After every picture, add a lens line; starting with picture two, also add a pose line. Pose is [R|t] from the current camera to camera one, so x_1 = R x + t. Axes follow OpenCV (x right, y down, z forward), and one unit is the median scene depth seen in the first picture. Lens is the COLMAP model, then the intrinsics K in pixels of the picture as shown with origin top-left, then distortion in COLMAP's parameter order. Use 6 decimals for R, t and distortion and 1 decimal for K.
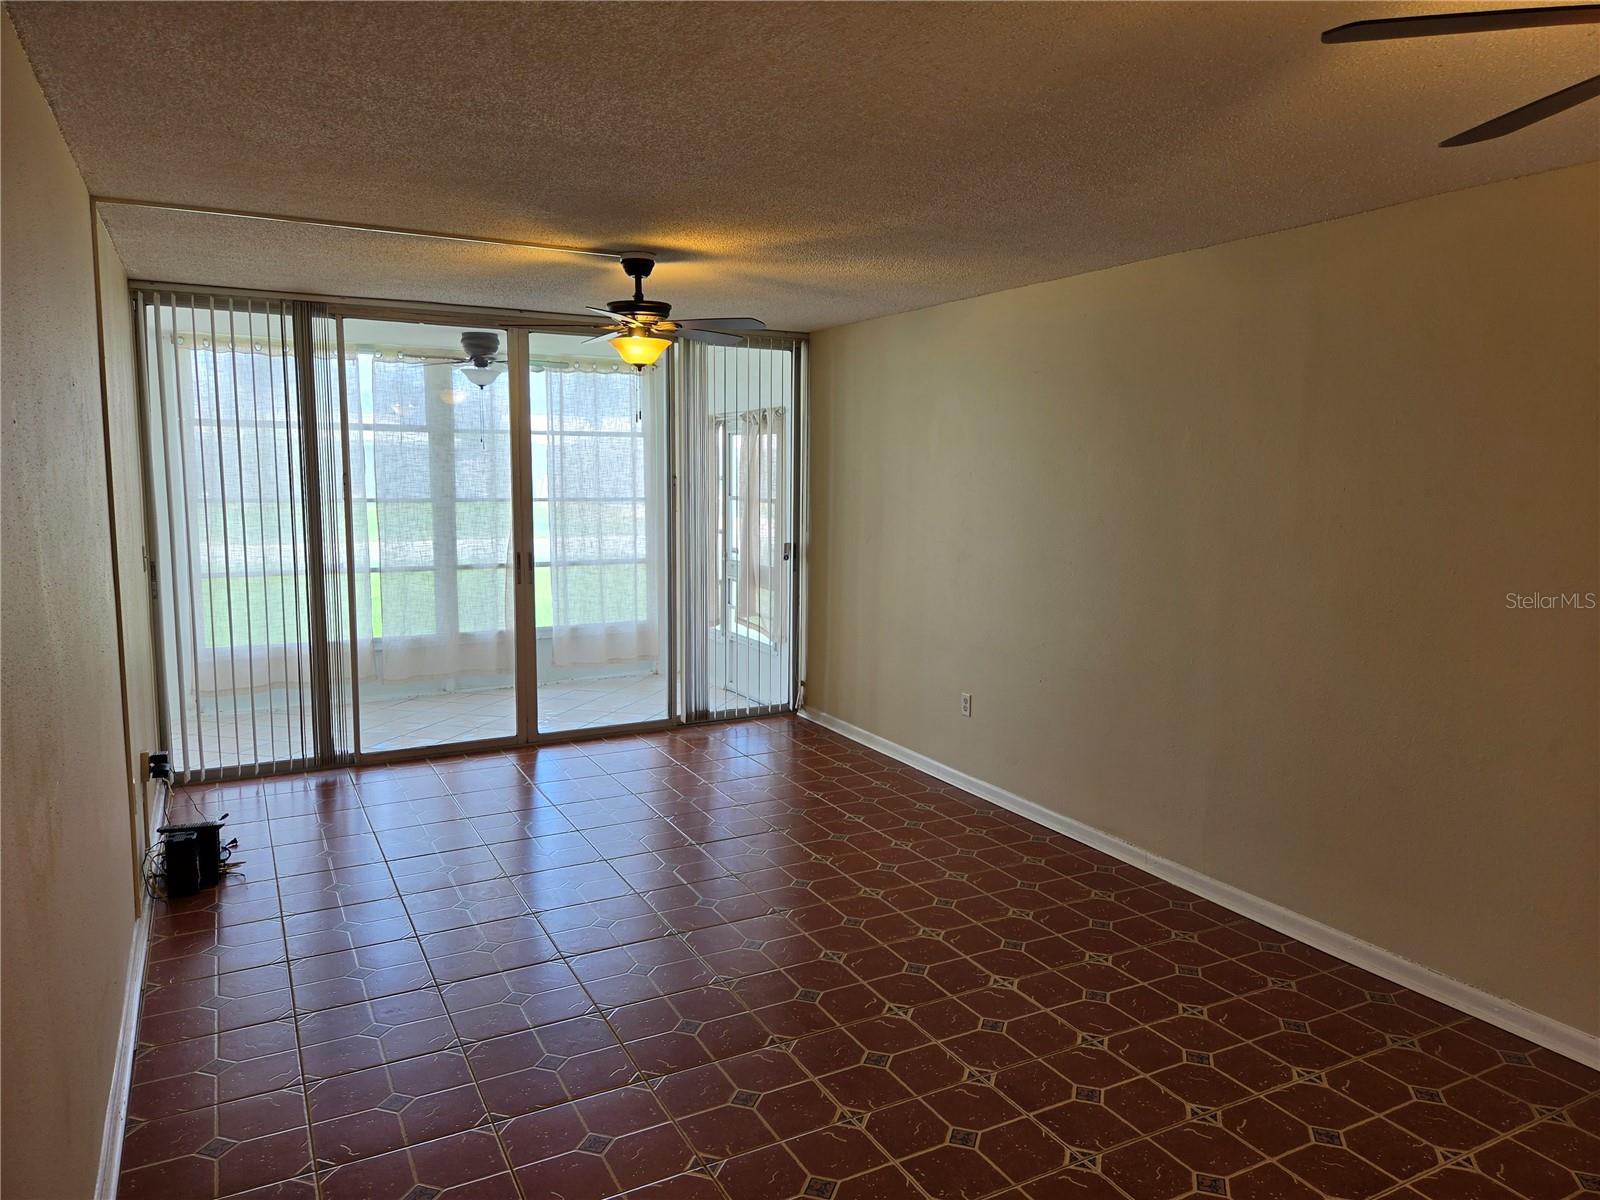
lens RADIAL K [[1115.5, 0, 797.7], [0, 1115.5, 598.9], [0, 0, 1]] dist [0.071238, -0.056518]
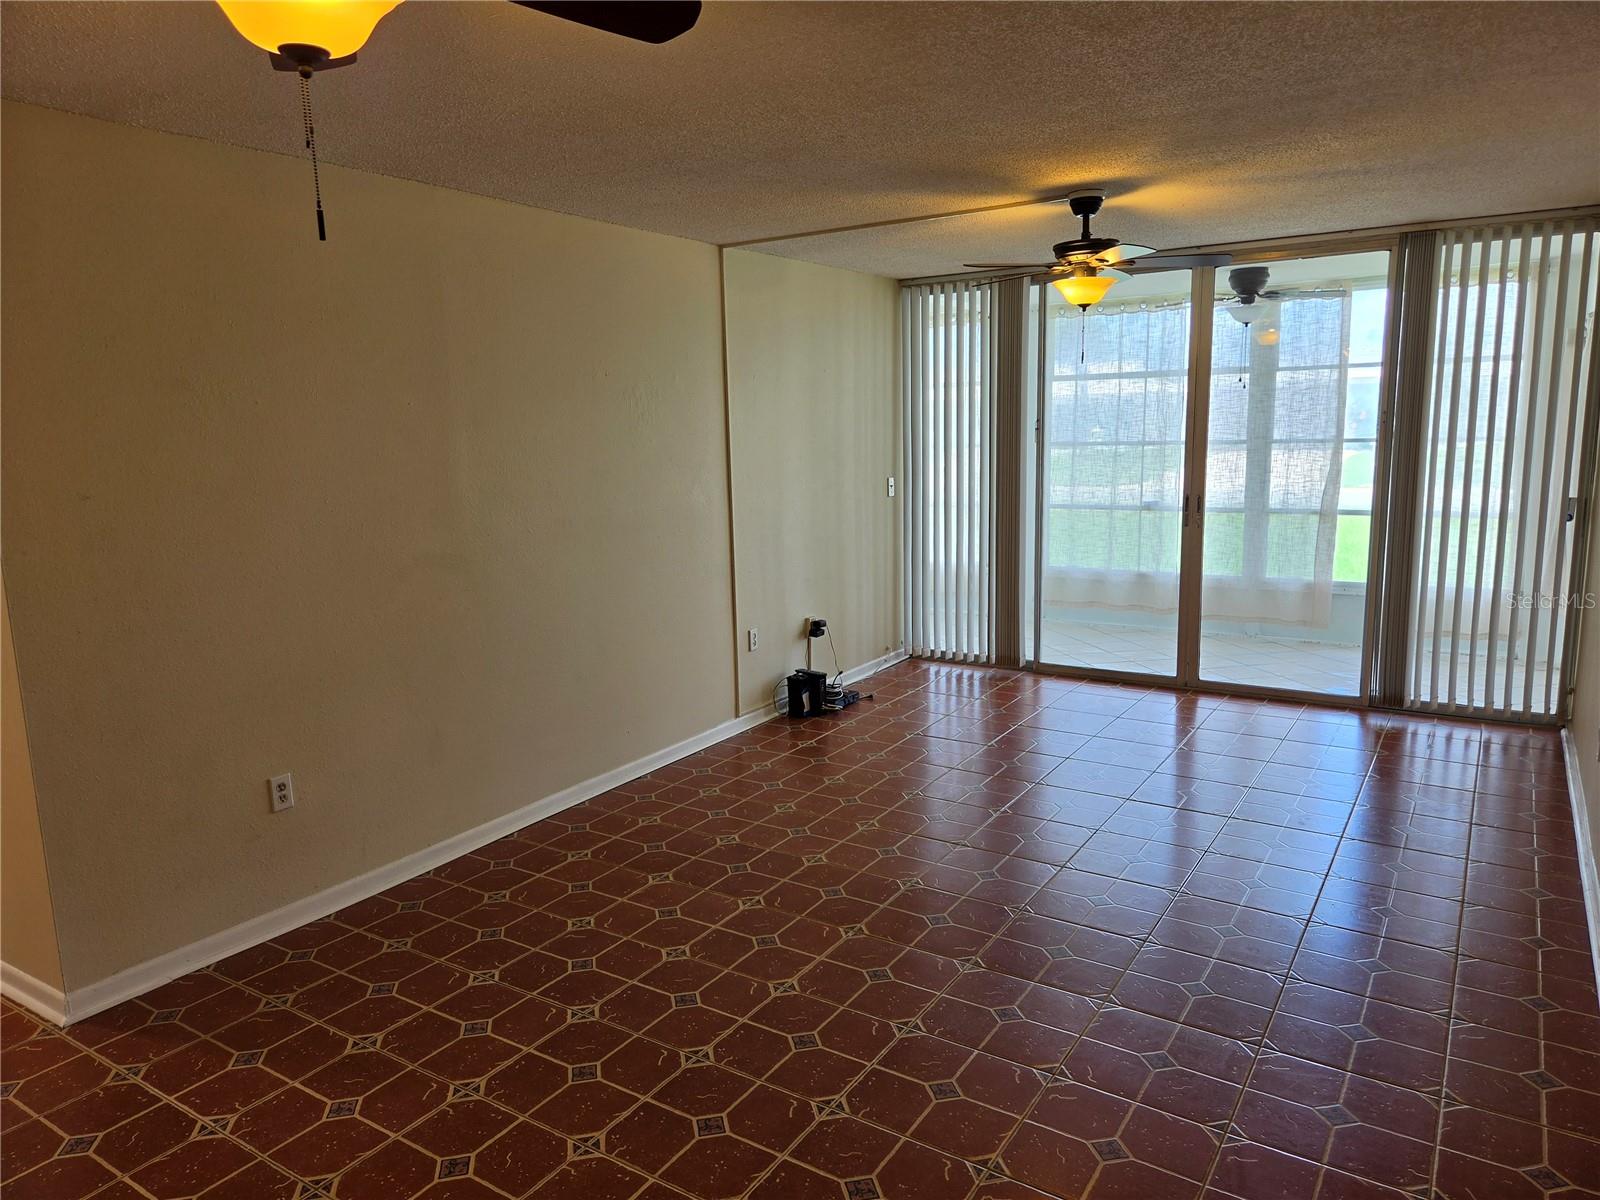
lens RADIAL K [[1115.5, 0, 797.7], [0, 1115.5, 598.9], [0, 0, 1]] dist [0.071238, -0.056518]
pose [[0.443269, 0.125533, -0.887555, 0.496358], [-0.079851, 0.991739, 0.100388, -0.022158], [0.892825, 0.026374, 0.449631, 0.245769]]
